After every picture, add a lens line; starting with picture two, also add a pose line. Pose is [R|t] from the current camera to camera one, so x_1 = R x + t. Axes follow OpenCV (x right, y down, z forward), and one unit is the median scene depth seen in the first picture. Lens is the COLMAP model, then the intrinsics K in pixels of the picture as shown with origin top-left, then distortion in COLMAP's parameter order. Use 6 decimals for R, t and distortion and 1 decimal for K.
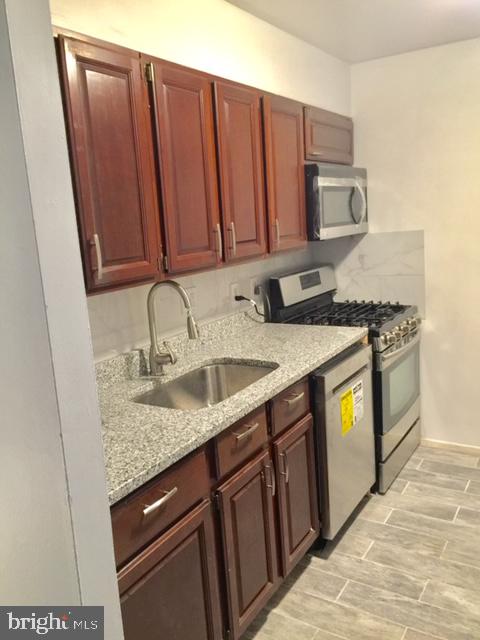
lens RADIAL K [[544.3, 0, 237.3], [0, 544.3, 313.5], [0, 0, 1]] dist [0.043926, -0.067644]
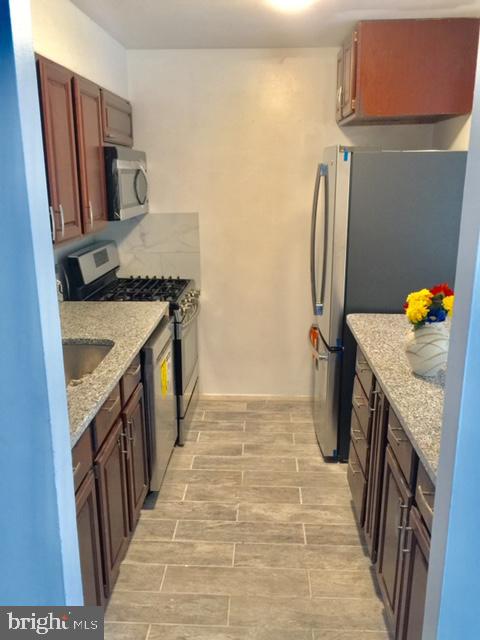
lens RADIAL K [[544.3, 0, 237.3], [0, 544.3, 318.6], [0, 0, 1]] dist [0.043926, -0.067644]
pose [[0.866429, -0.064664, 0.495096, -0.201398], [0.031508, 0.996683, 0.075037, -0.019065], [-0.498306, -0.049415, 0.865592, -0.037702]]
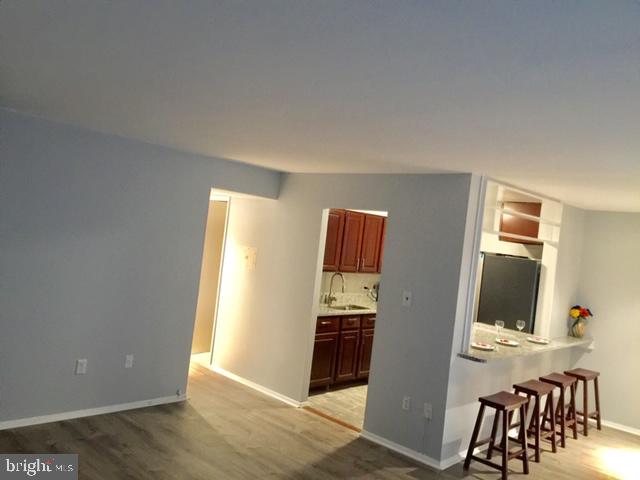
lens RADIAL K [[544.3, 0, 319.9], [0, 544.3, 239.3], [0, 0, 1]] dist [0.043926, -0.067644]
pose [[0.966925, 0.176041, -0.184566, 0.243249], [-0.205407, 0.966435, -0.154312, 0.203137], [0.151206, 0.187119, 0.970630, -1.651981]]
